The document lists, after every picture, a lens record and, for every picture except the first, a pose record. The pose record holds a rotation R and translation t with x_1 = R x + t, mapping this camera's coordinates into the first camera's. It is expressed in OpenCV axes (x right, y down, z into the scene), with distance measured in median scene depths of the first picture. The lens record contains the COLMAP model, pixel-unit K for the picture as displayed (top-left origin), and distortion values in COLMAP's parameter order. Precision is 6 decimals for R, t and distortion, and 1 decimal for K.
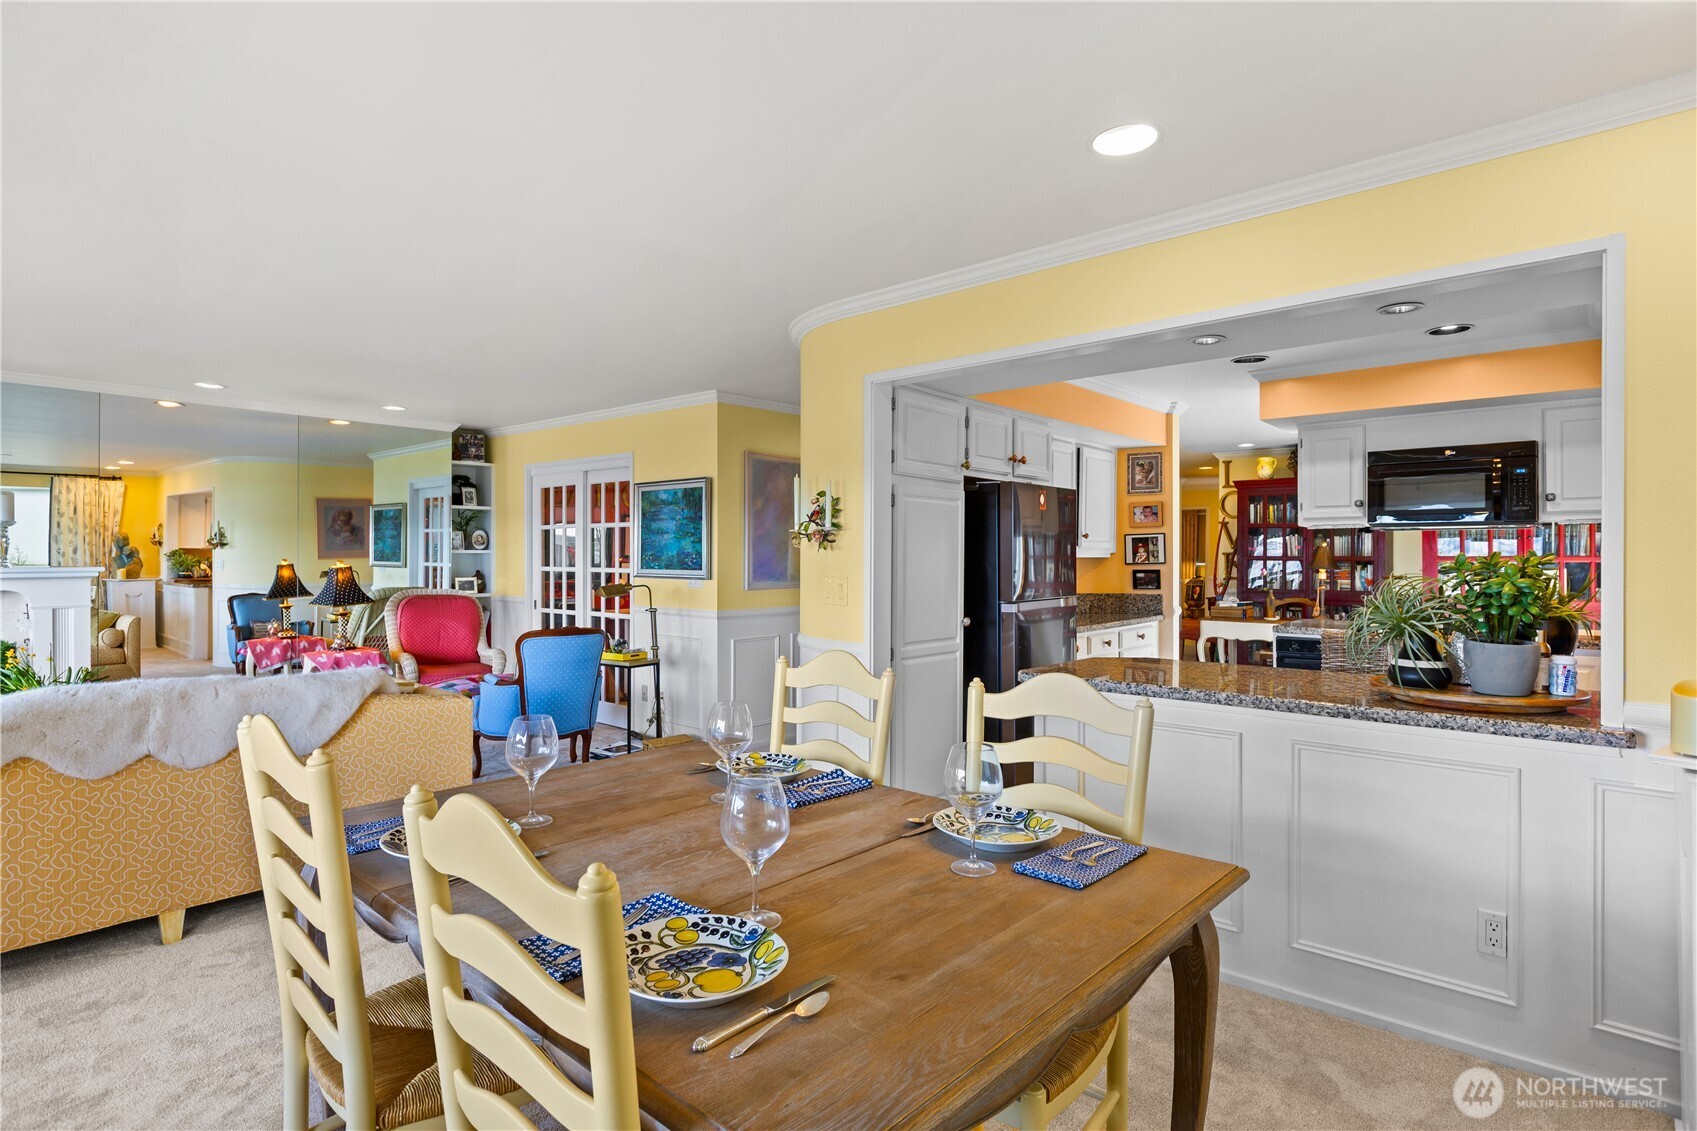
lens RADIAL K [[865.9, 0, 848.5], [0, 865.9, 565.5], [0, 0, 1]] dist [-0.003197, -0.000536]
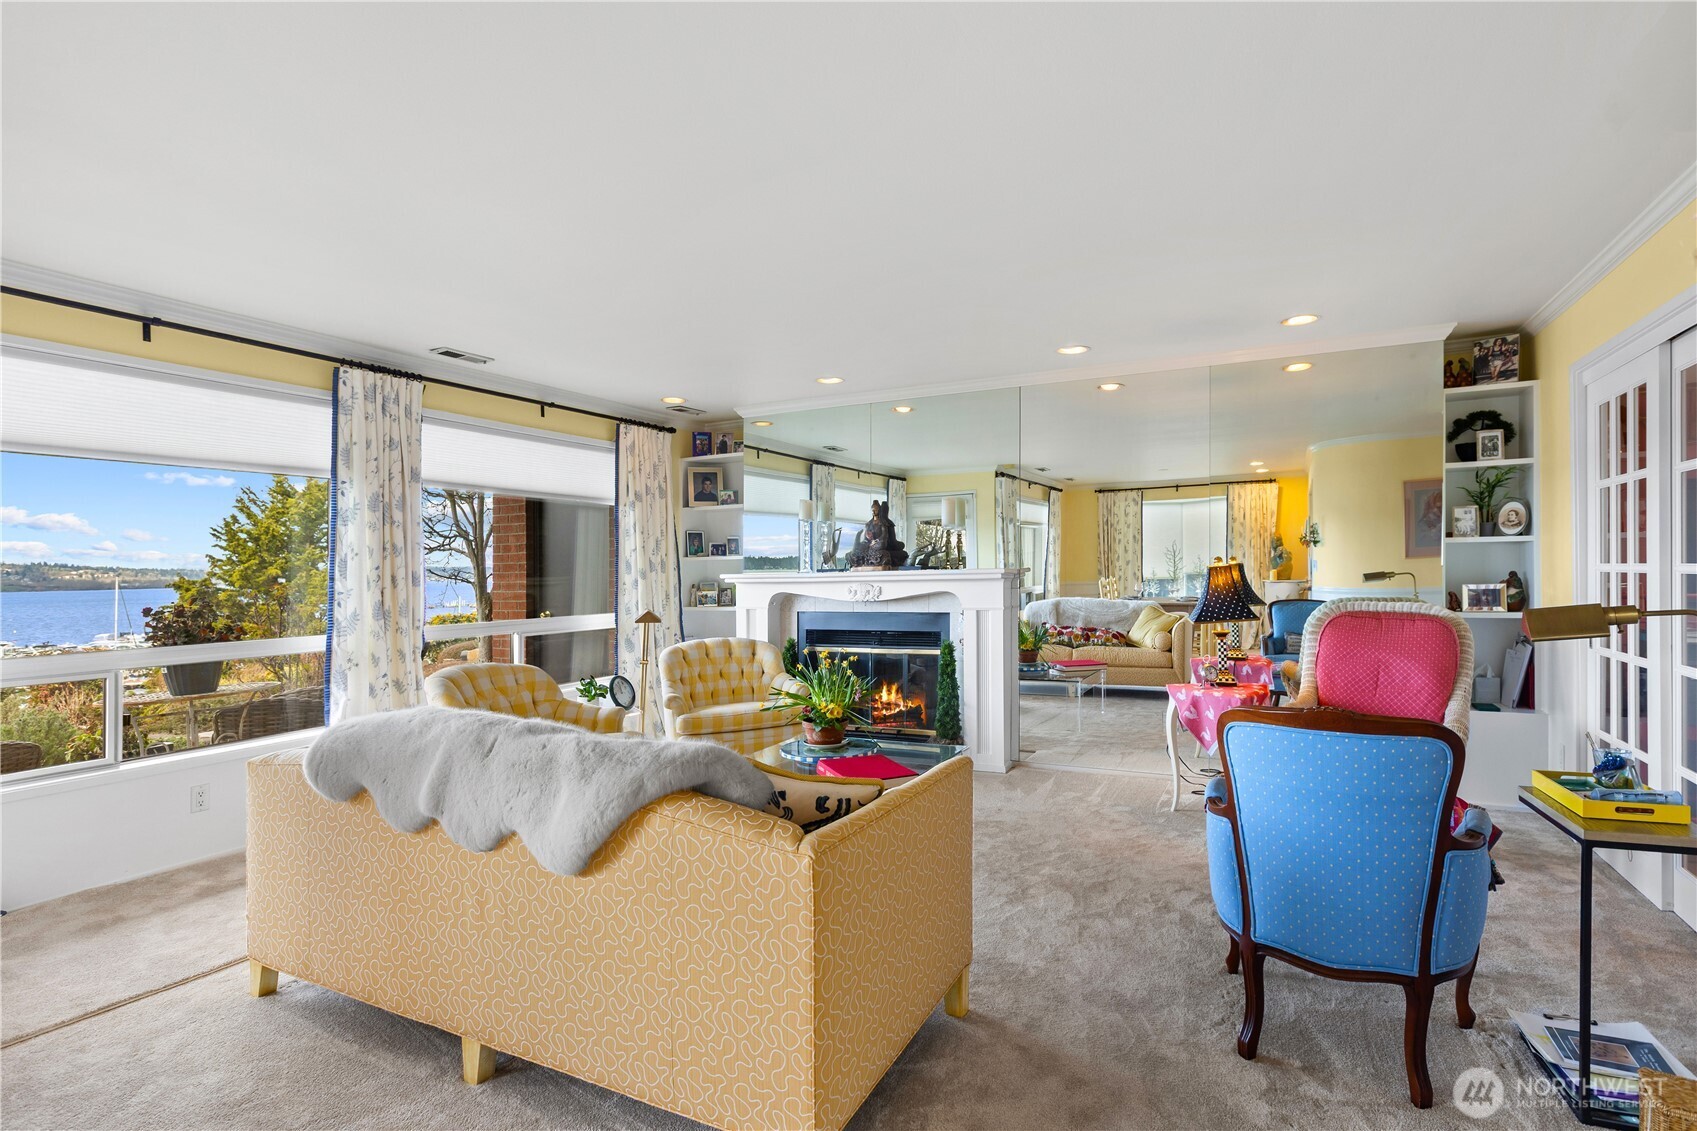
lens RADIAL K [[895.5, 0, 848.5], [0, 895.5, 565.5], [0, 0, 1]] dist [0.003999, 0.000714]
pose [[0.290827, -0.008332, -0.956740, 0.014214], [0.006943, 0.999954, -0.006598, 0.002549], [0.956751, -0.004724, 0.290871, 0.407363]]
